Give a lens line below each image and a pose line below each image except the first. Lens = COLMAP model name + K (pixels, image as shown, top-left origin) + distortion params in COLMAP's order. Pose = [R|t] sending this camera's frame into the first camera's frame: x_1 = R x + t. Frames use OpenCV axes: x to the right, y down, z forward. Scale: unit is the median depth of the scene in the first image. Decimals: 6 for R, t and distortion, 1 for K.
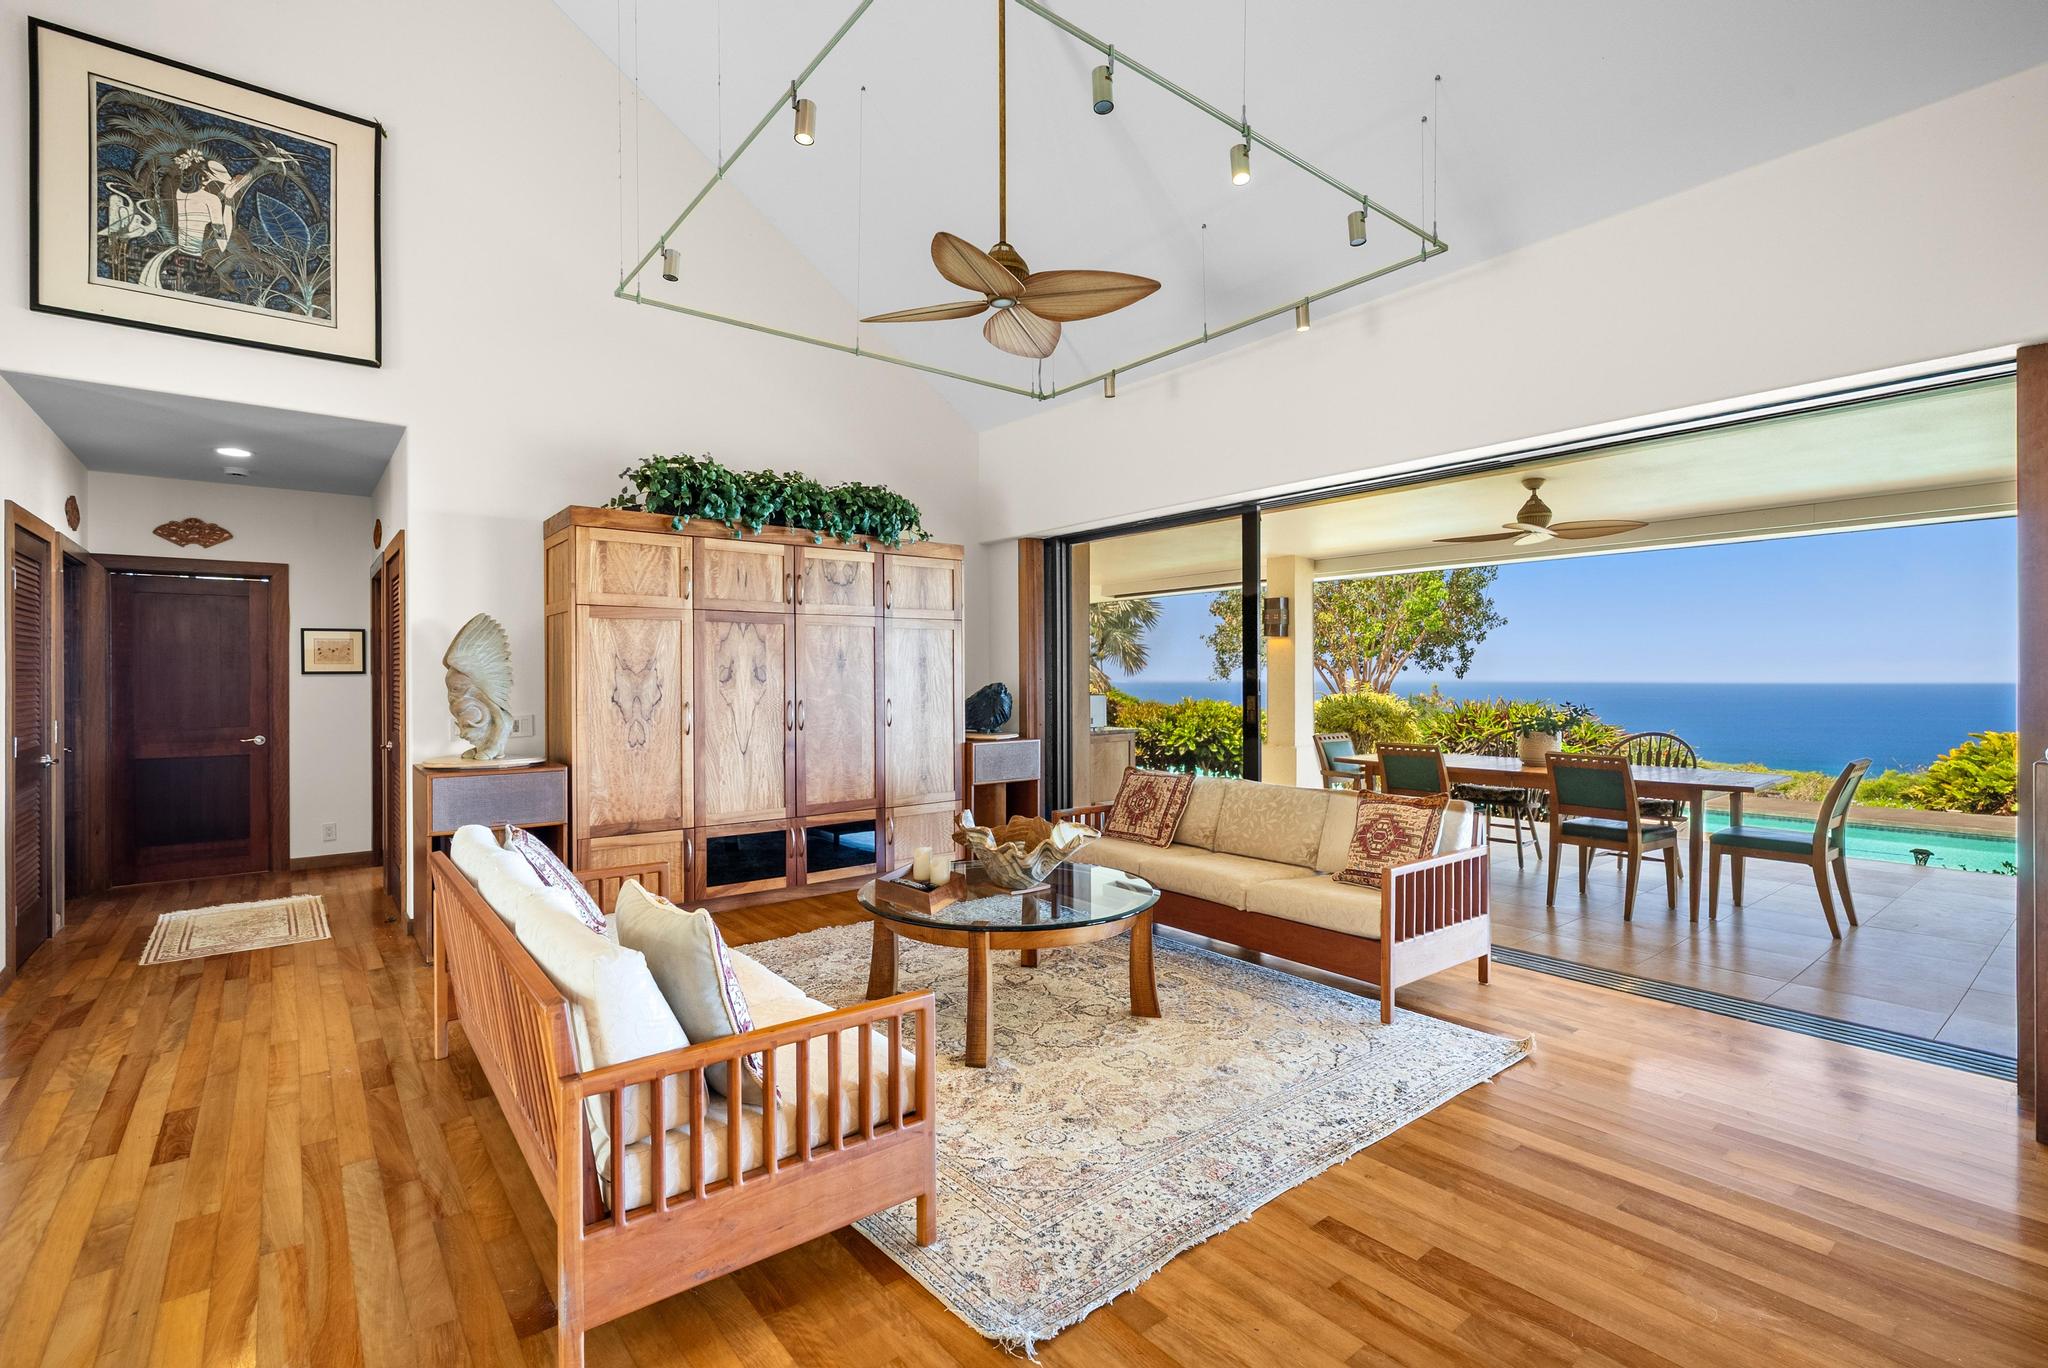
lens RADIAL K [[930.1, 0, 1024.0], [0, 930.1, 684.0], [0, 0, 1]] dist [-0.009539, 0.001924]
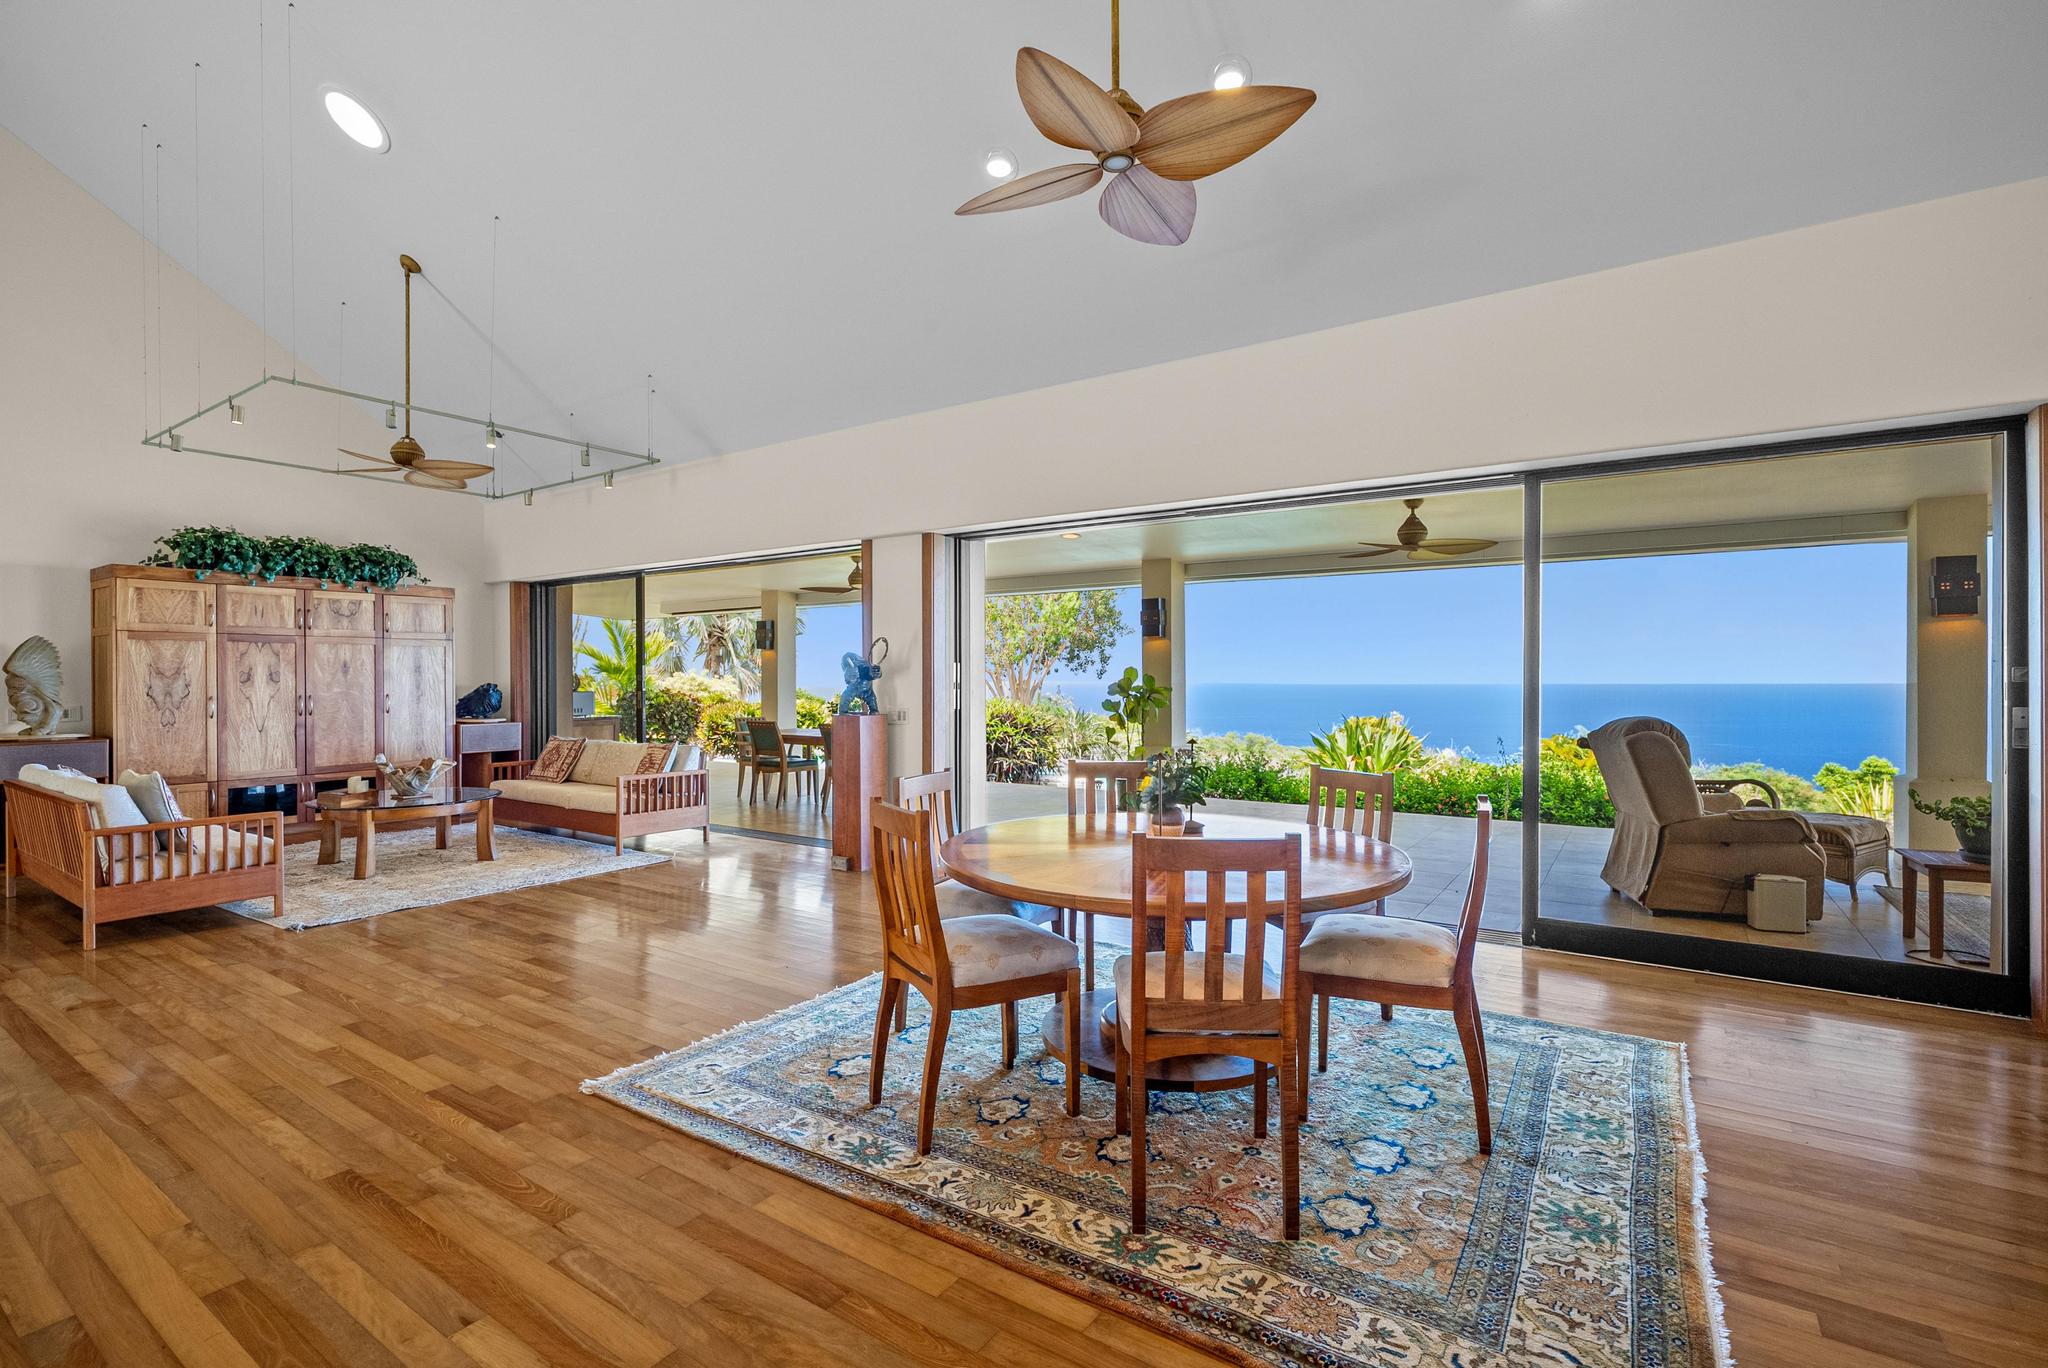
lens RADIAL K [[930.1, 0, 1024.0], [0, 930.1, 684.0], [0, 0, 1]] dist [-0.009539, 0.001924]
pose [[0.955084, -0.000552, 0.296335, 0.418129], [0.000741, 1.000000, -0.000527, 0.001818], [-0.296335, 0.000723, 0.955084, -0.753927]]
